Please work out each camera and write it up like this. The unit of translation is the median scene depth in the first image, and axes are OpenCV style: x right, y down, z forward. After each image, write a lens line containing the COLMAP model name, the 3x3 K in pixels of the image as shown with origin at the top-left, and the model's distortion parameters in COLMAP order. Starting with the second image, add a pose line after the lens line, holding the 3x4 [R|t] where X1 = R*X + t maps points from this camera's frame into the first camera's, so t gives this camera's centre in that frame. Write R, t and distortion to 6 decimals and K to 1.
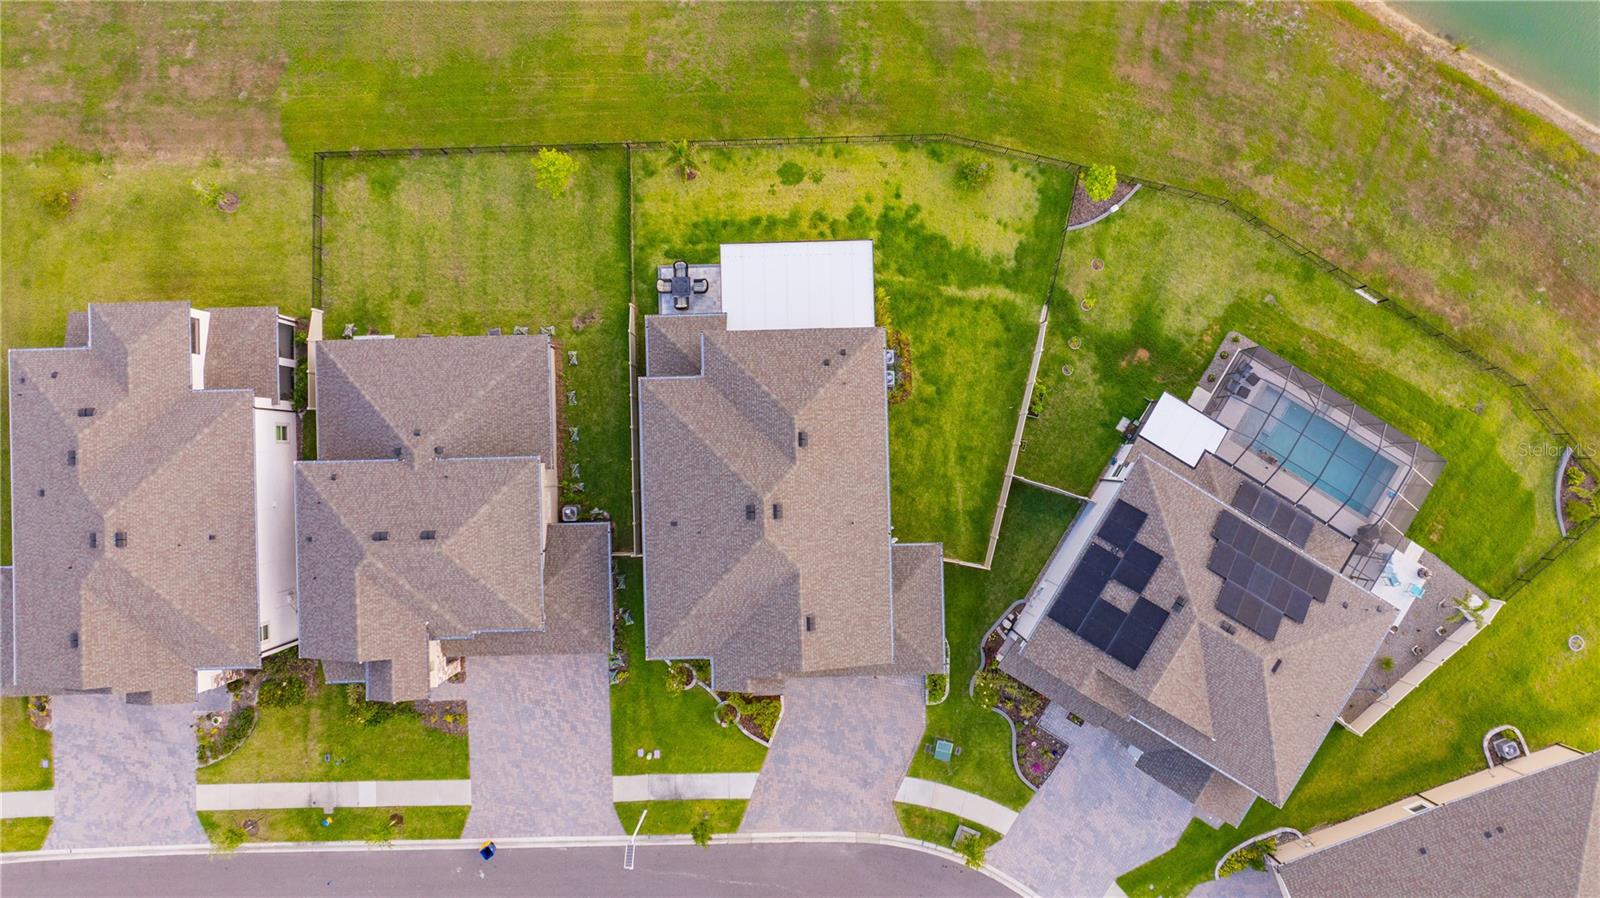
lens RADIAL K [[1122.5, 0, 806.8], [0, 1122.5, 449.6], [0, 0, 1]] dist [-0.028246, 0.028742]
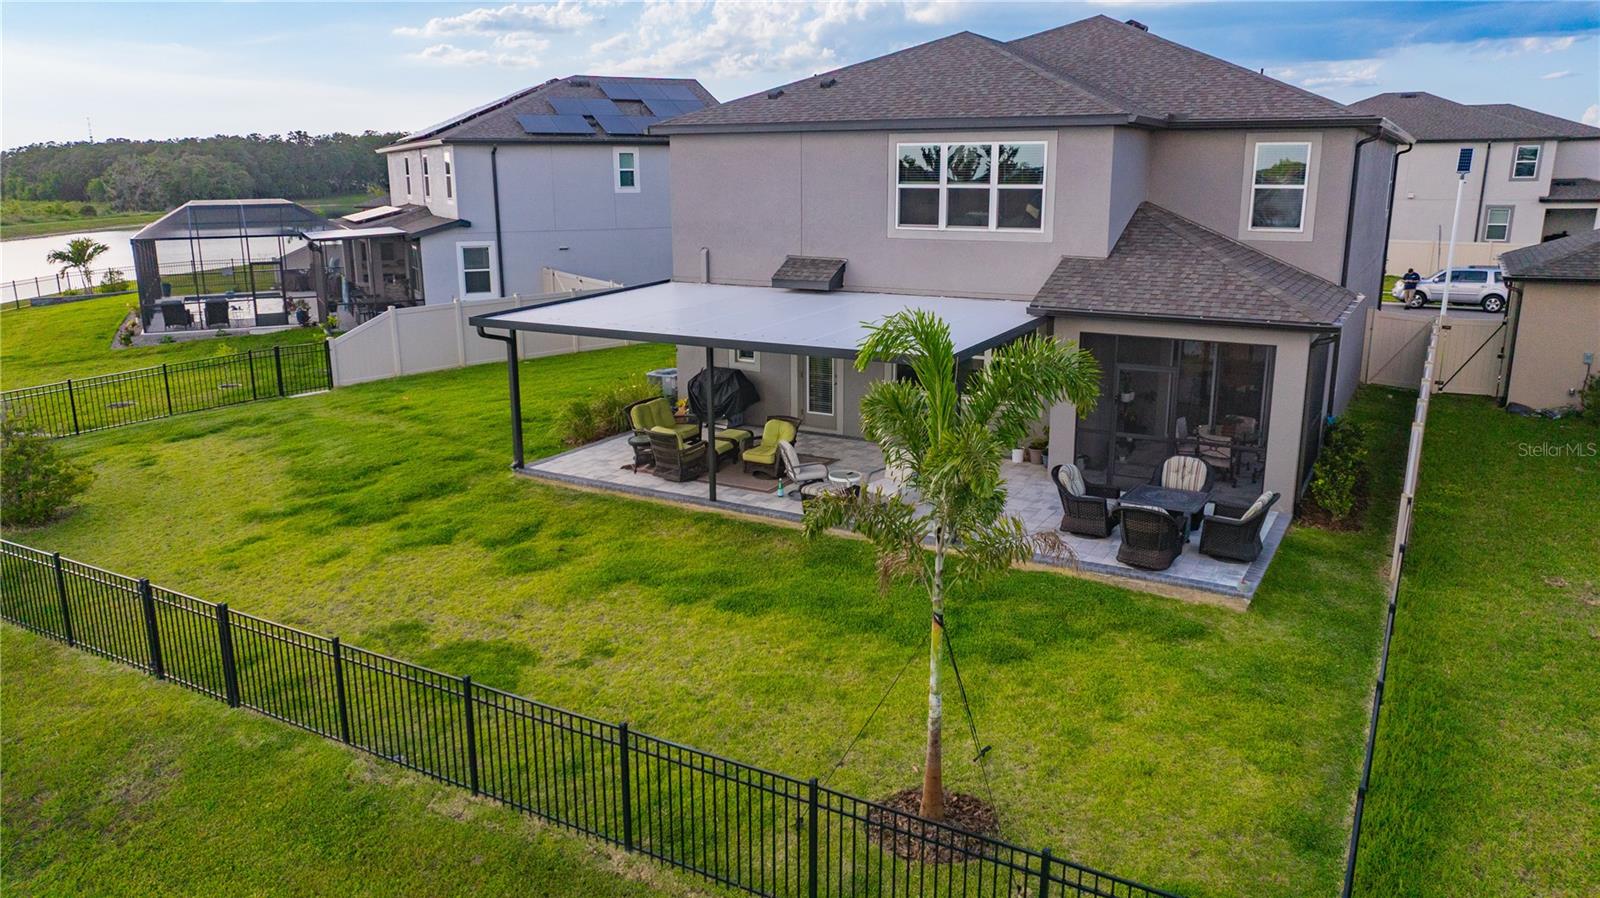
lens RADIAL K [[1122.5, 0, 806.8], [0, 1122.5, 449.6], [0, 0, 1]] dist [-0.028246, 0.028742]
pose [[-0.853528, -0.122312, 0.506488, -0.163666], [0.521046, -0.202097, 0.829257, -0.375539], [0.000932, 0.971698, 0.236226, 0.922045]]
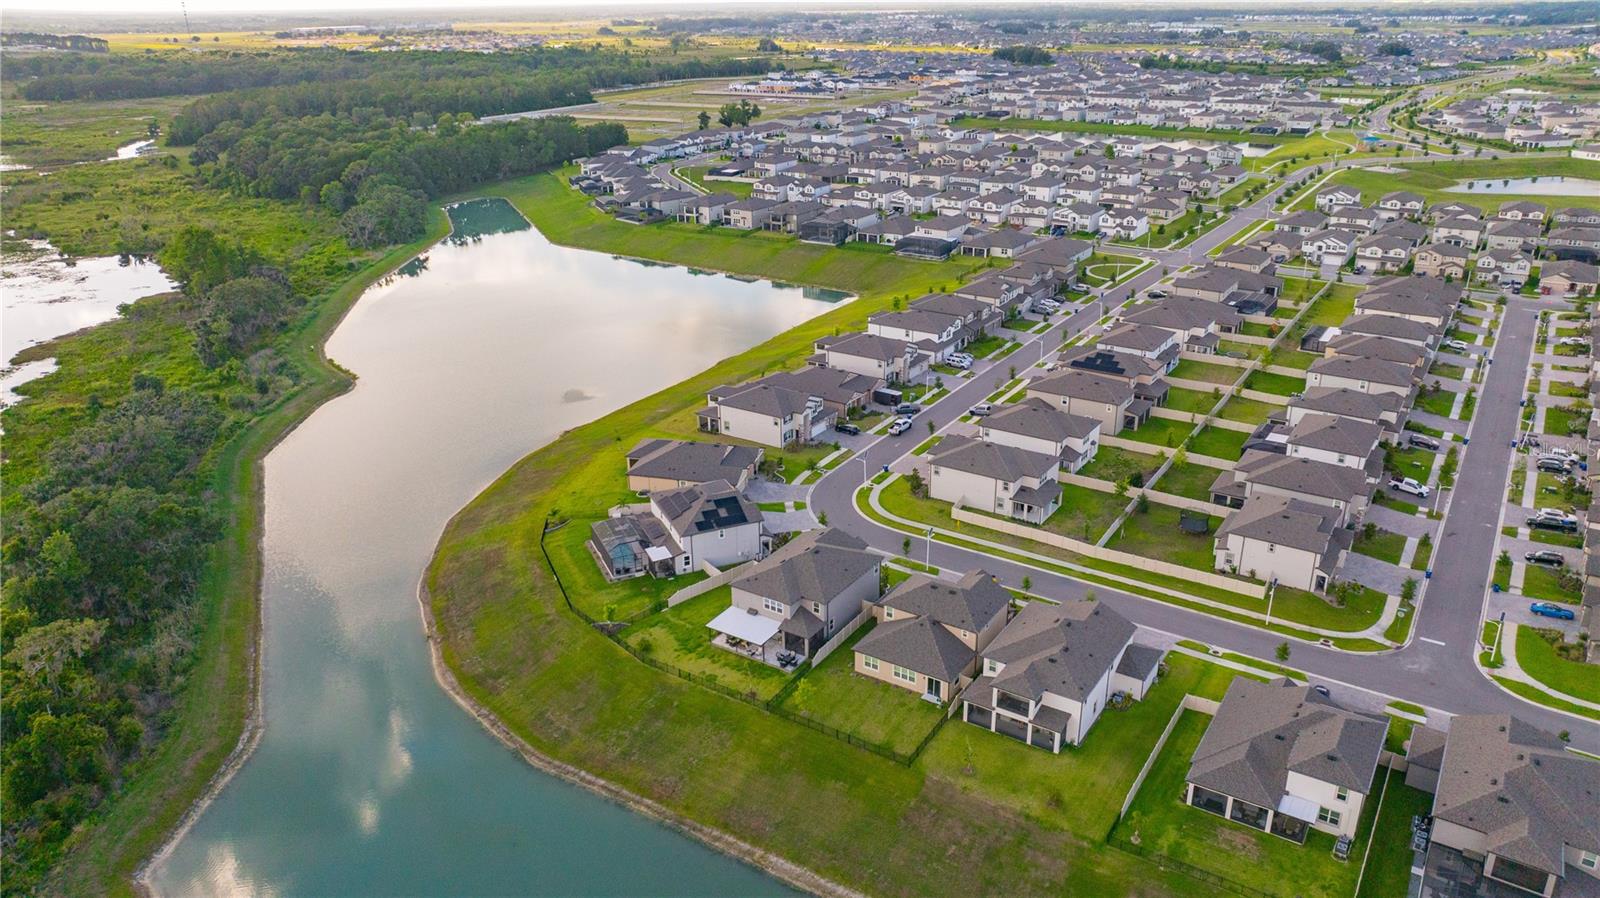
lens RADIAL K [[1122.5, 0, 806.8], [0, 1122.5, 449.6], [0, 0, 1]] dist [-0.028246, 0.028742]
pose [[-0.820555, -0.205198, 0.533464, -1.158514], [0.571492, -0.309742, 0.759906, -1.568398], [0.009305, 0.928414, 0.371430, -0.132074]]
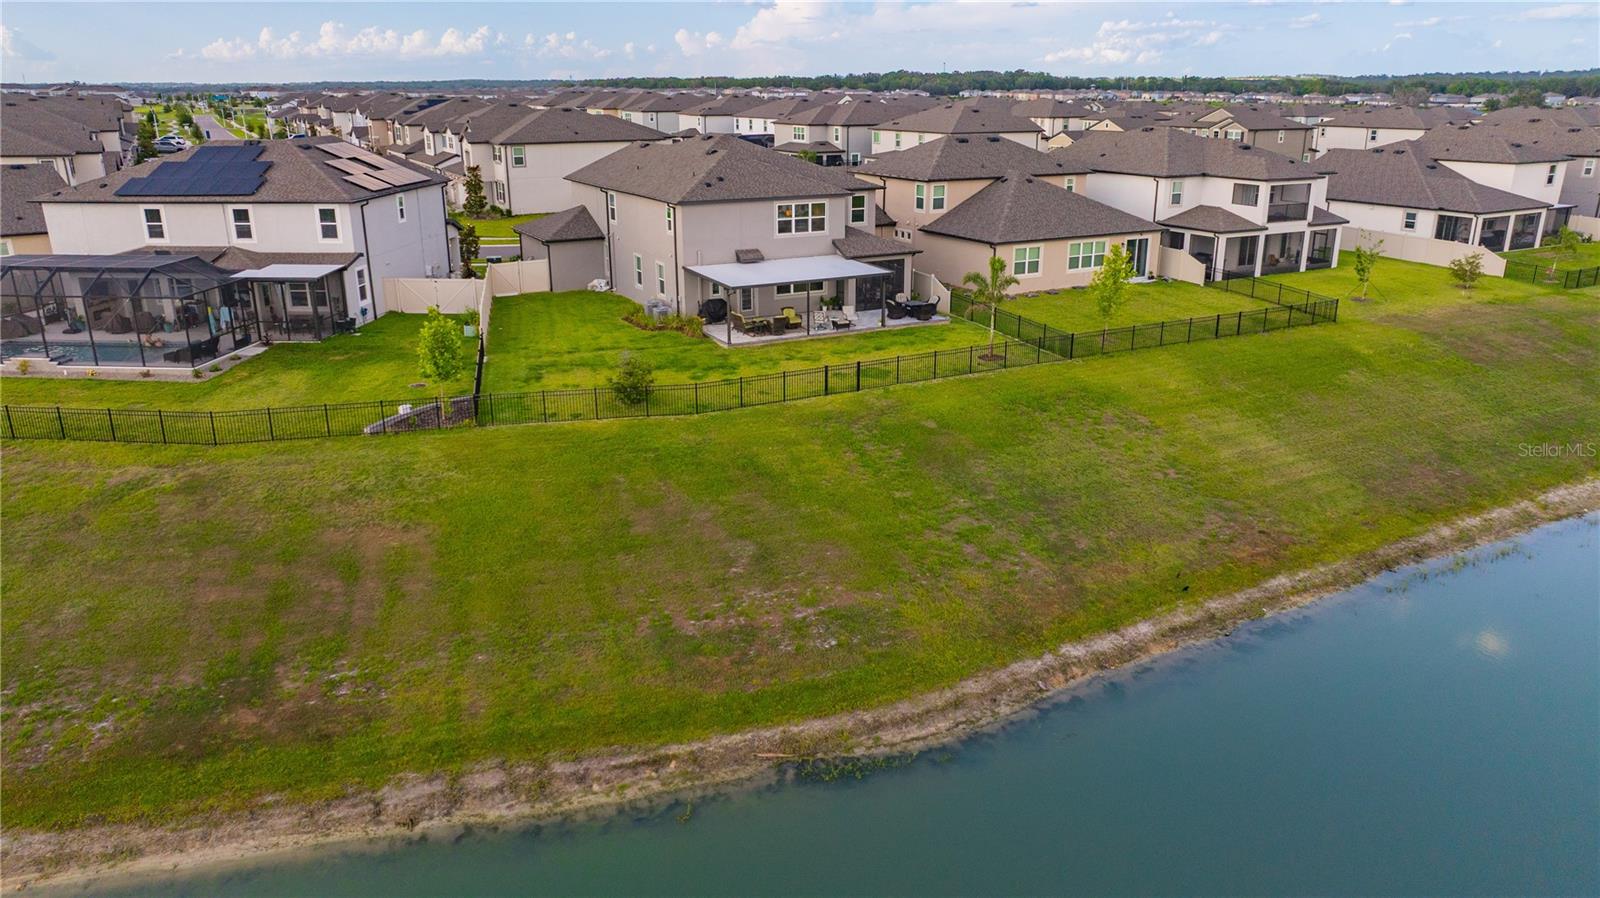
lens RADIAL K [[1122.5, 0, 806.8], [0, 1122.5, 449.6], [0, 0, 1]] dist [-0.028246, 0.028742]
pose [[-0.891179, 0.143287, -0.430429, 0.348651], [-0.453620, -0.270157, 0.849260, -0.866756], [0.005404, 0.952094, 0.305757, 0.831064]]
